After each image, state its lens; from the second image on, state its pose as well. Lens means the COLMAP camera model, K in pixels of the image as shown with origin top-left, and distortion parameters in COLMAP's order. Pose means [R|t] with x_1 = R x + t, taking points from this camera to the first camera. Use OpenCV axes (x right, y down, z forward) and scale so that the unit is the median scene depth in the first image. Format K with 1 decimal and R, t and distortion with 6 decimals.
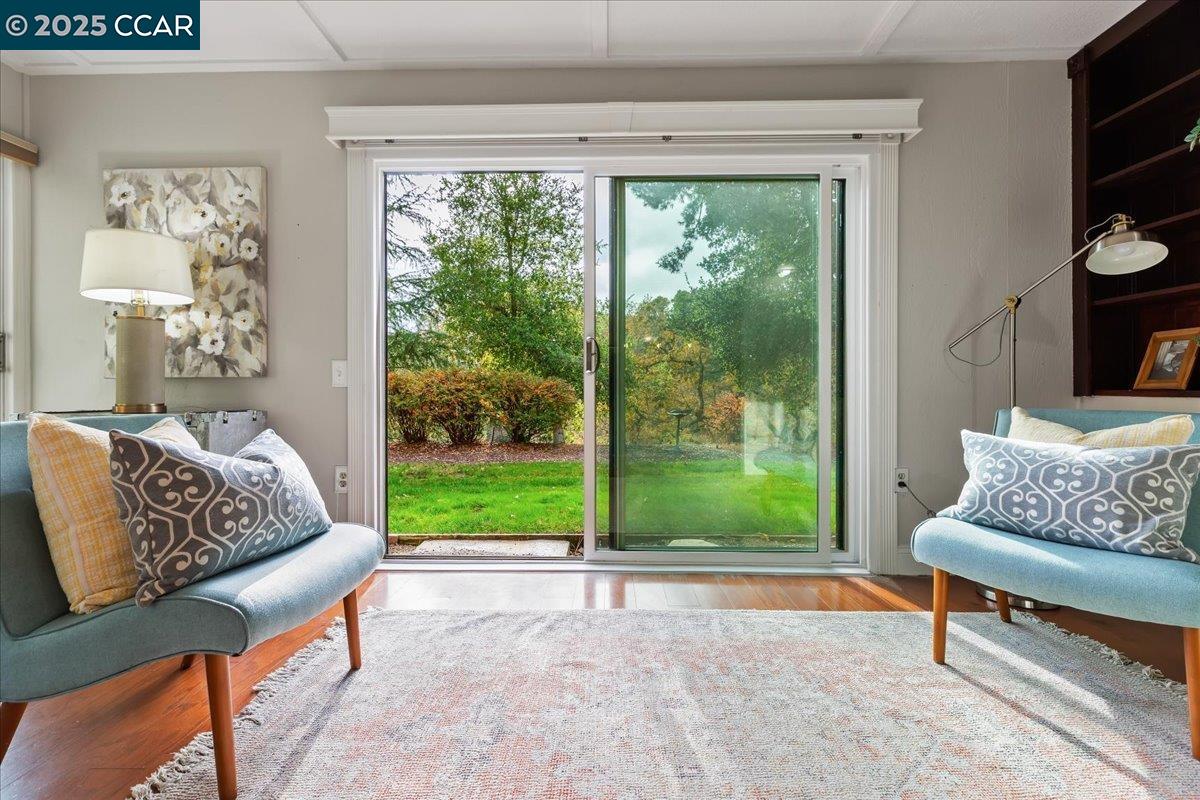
lens RADIAL K [[540.6, 0, 599.5], [0, 540.6, 390.0], [0, 0, 1]] dist [0.003428, 0.000676]
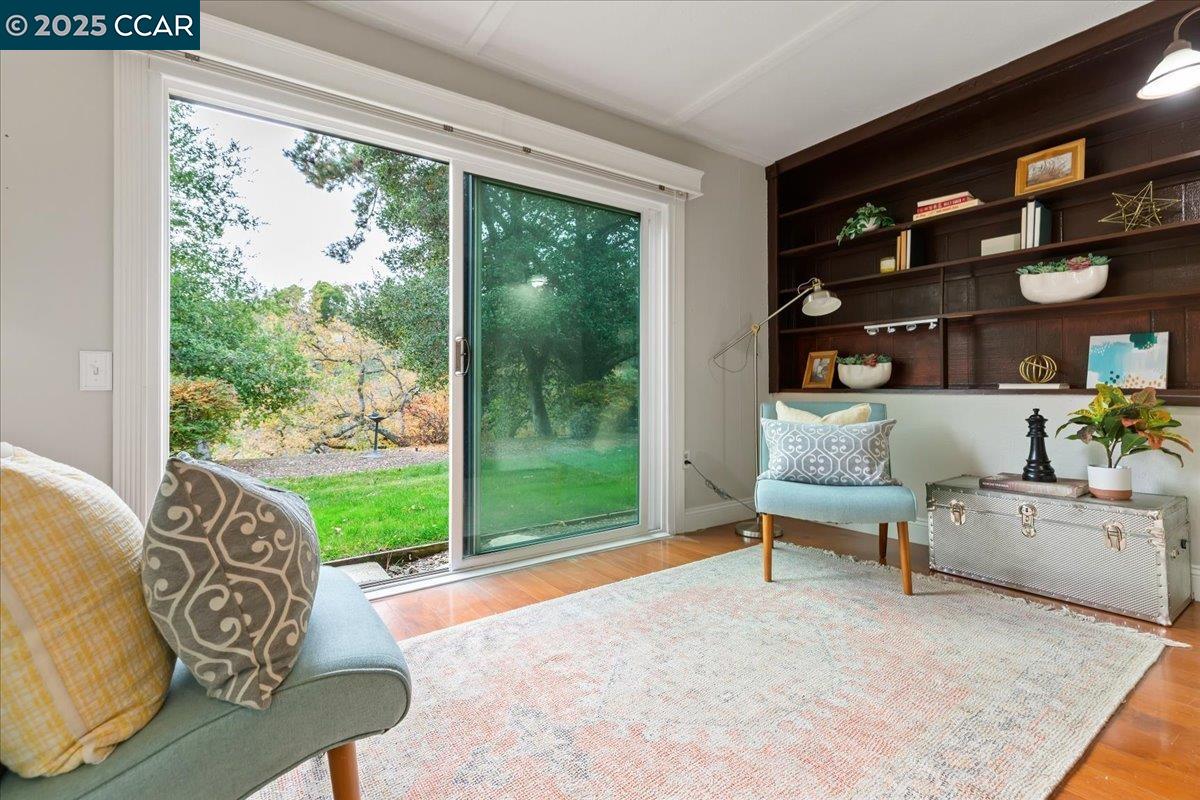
lens RADIAL K [[540.6, 0, 597.5], [0, 540.6, 389.0], [0, 0, 1]] dist [0.003428, 0.000676]
pose [[0.807391, -0.005061, 0.589995, -0.556796], [0.007329, 0.999972, -0.001452, -0.002894], [-0.589971, 0.005496, 0.807406, 0.113753]]
